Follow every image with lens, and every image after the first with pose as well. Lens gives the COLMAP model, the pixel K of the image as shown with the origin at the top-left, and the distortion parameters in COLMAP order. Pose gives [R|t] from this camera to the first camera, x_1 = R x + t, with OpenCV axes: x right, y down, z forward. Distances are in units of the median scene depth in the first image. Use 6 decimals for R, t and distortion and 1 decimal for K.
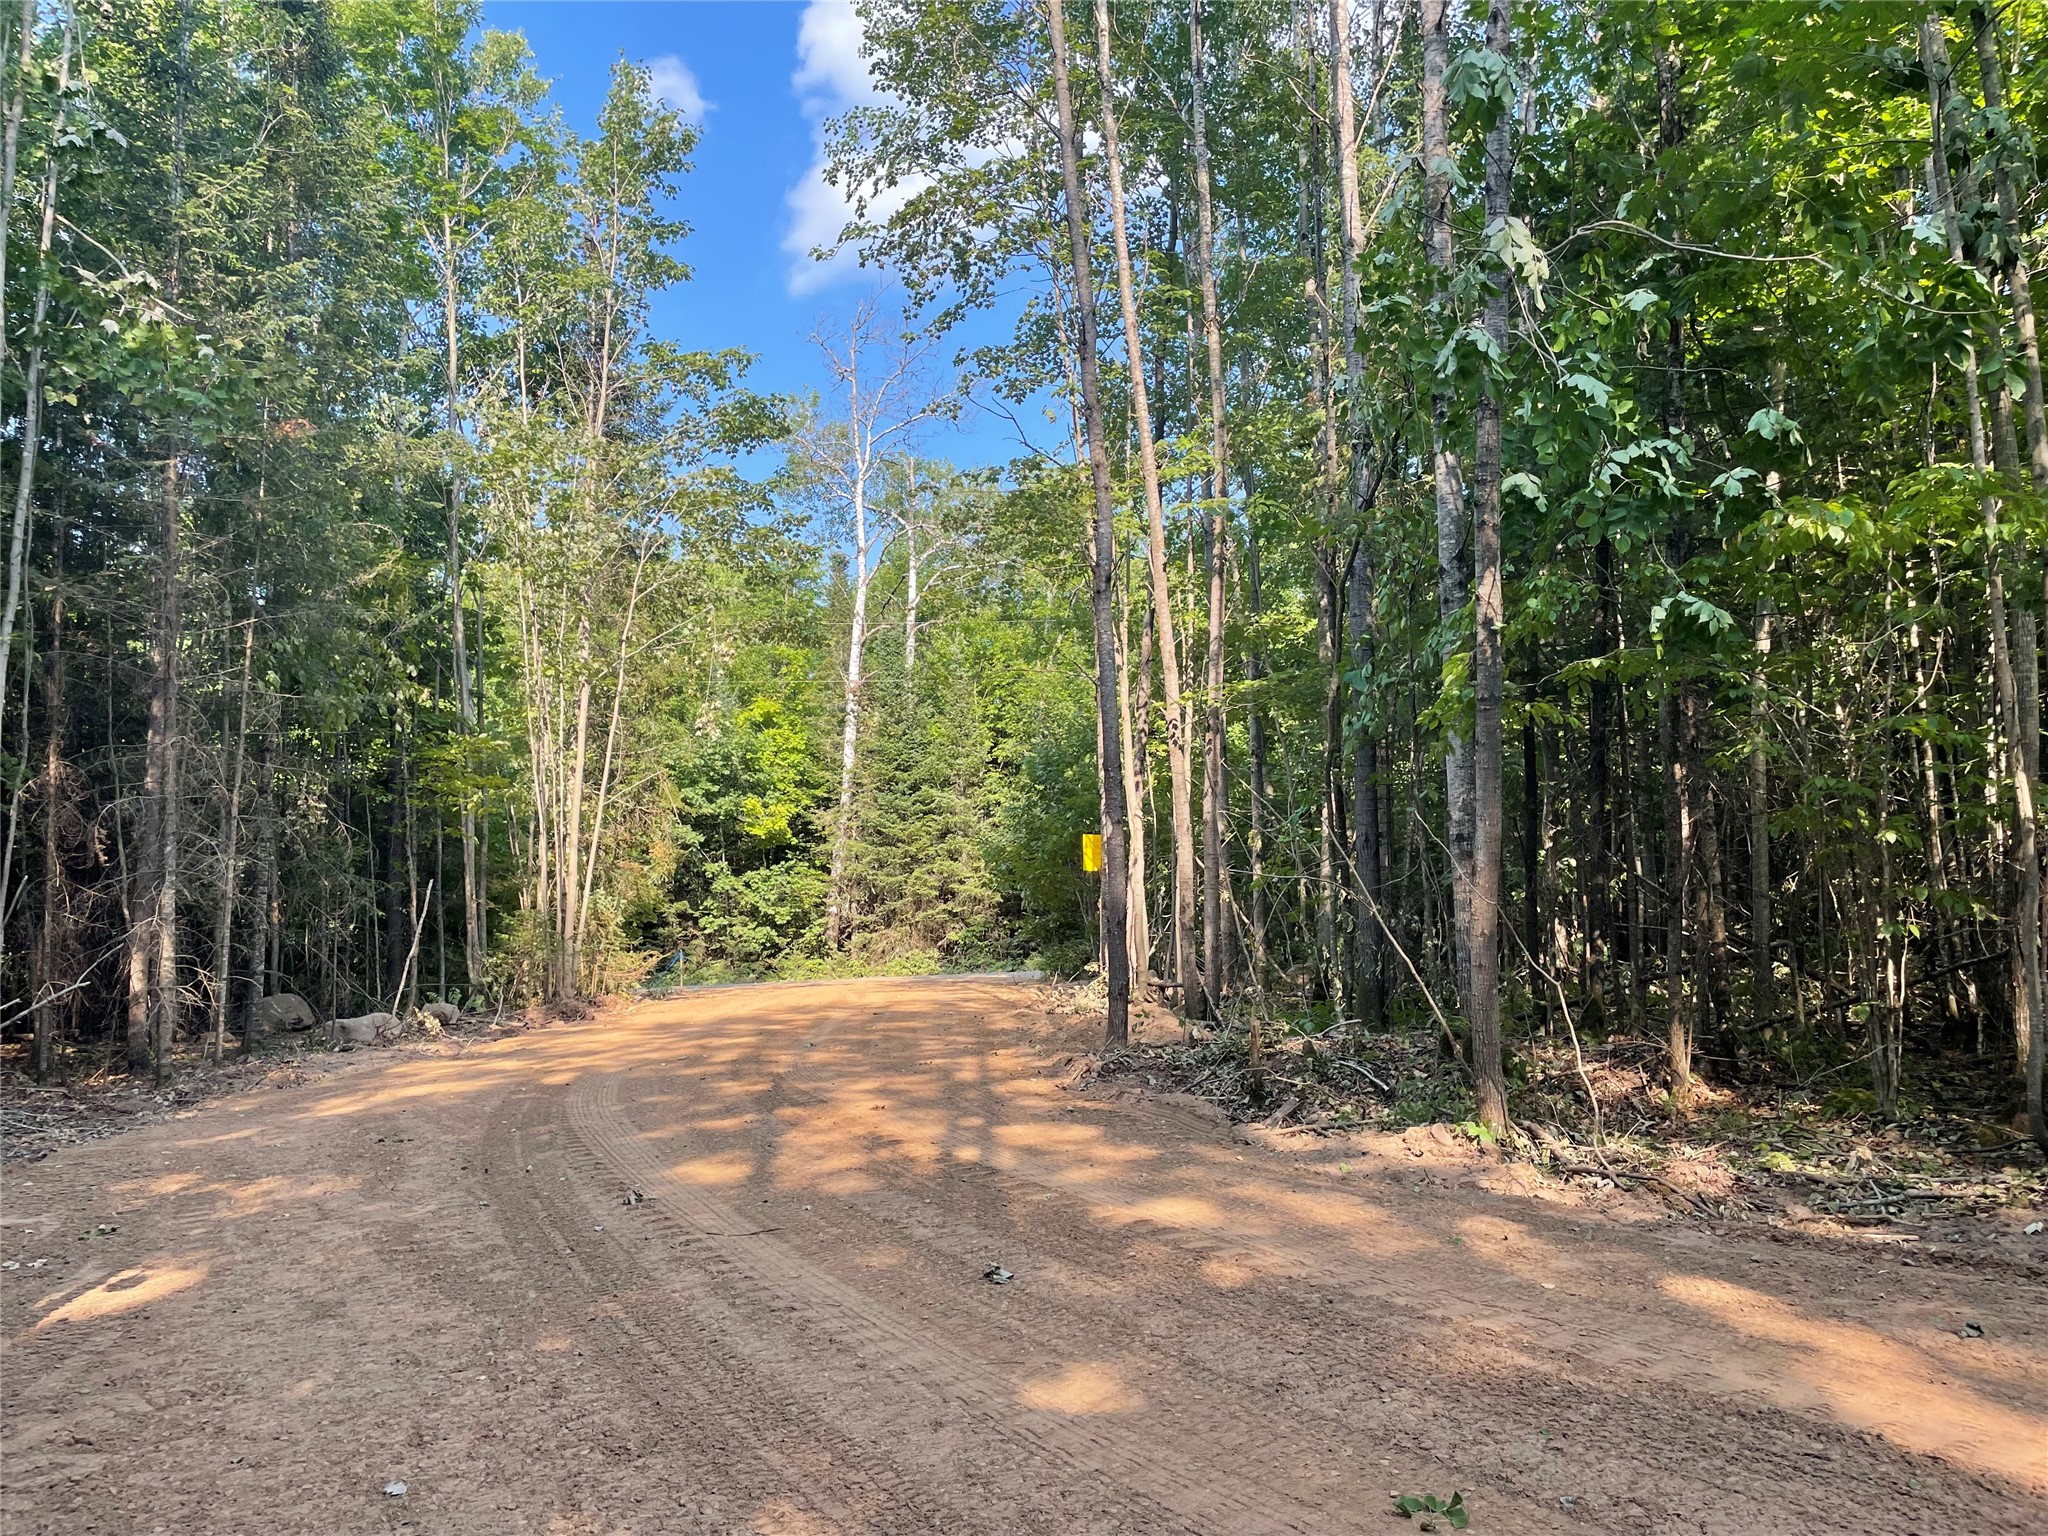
lens RADIAL K [[1530.8, 0, 1030.6], [0, 1530.8, 749.6], [0, 0, 1]] dist [0.085478, -0.116307]
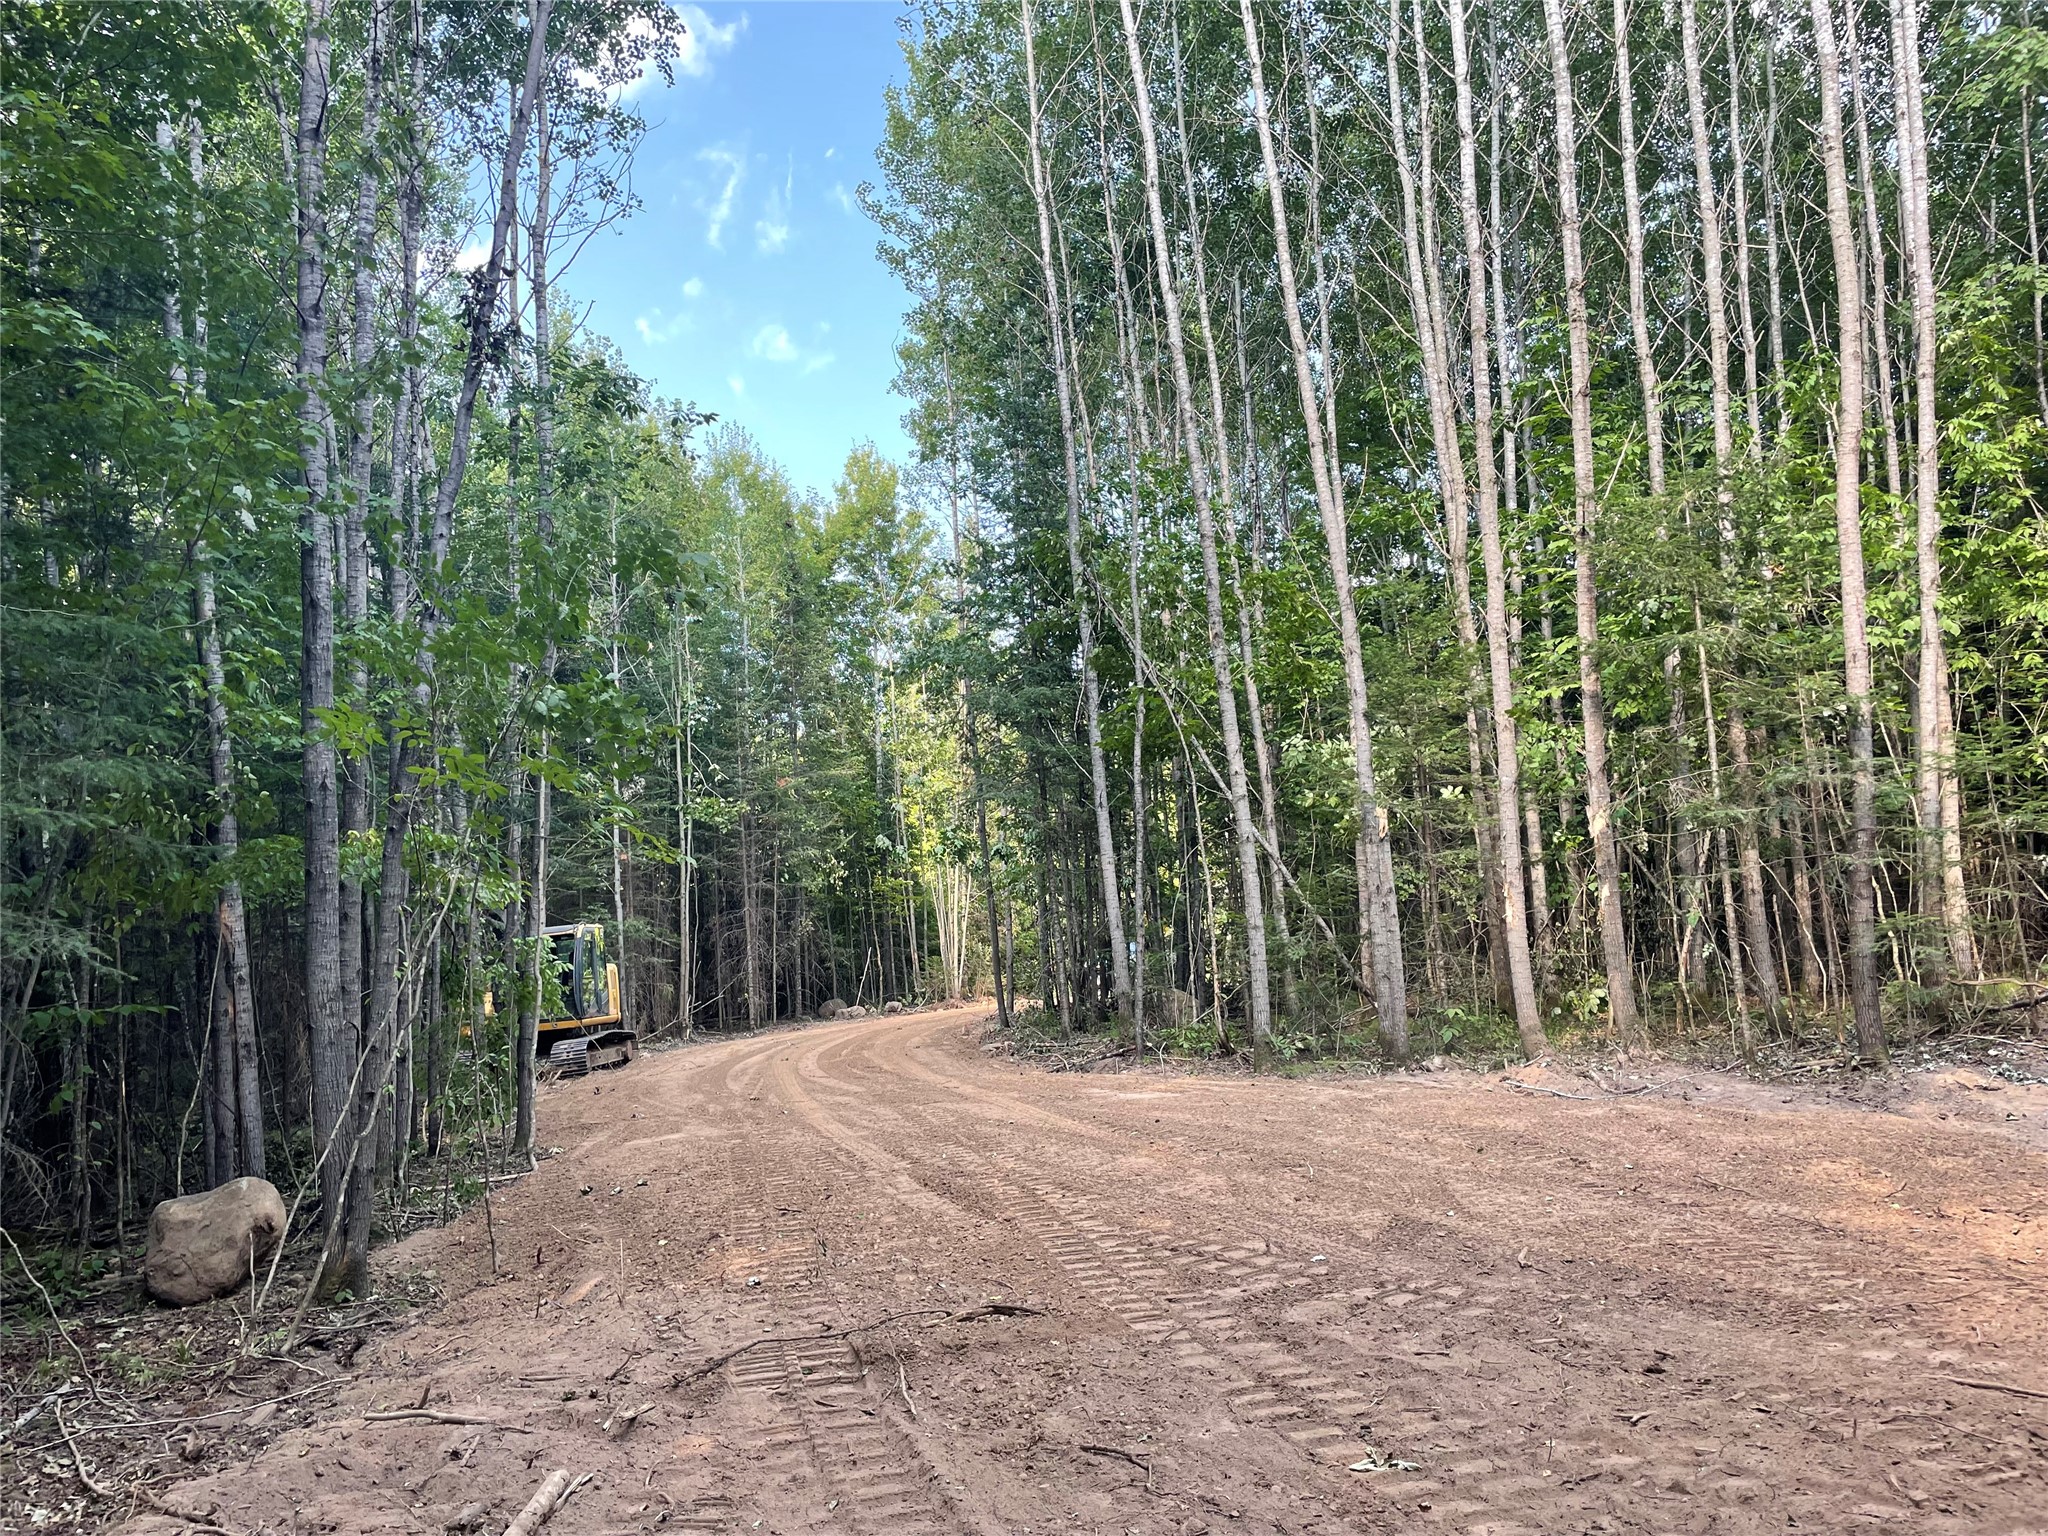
lens RADIAL K [[1530.8, 0, 1030.6], [0, 1530.8, 749.6], [0, 0, 1]] dist [0.085478, -0.116307]
pose [[0.896960, -0.084440, -0.433973, 0.609469], [0.083098, 0.996296, -0.022101, -0.100452], [0.434232, -0.016238, 0.900655, -0.682280]]
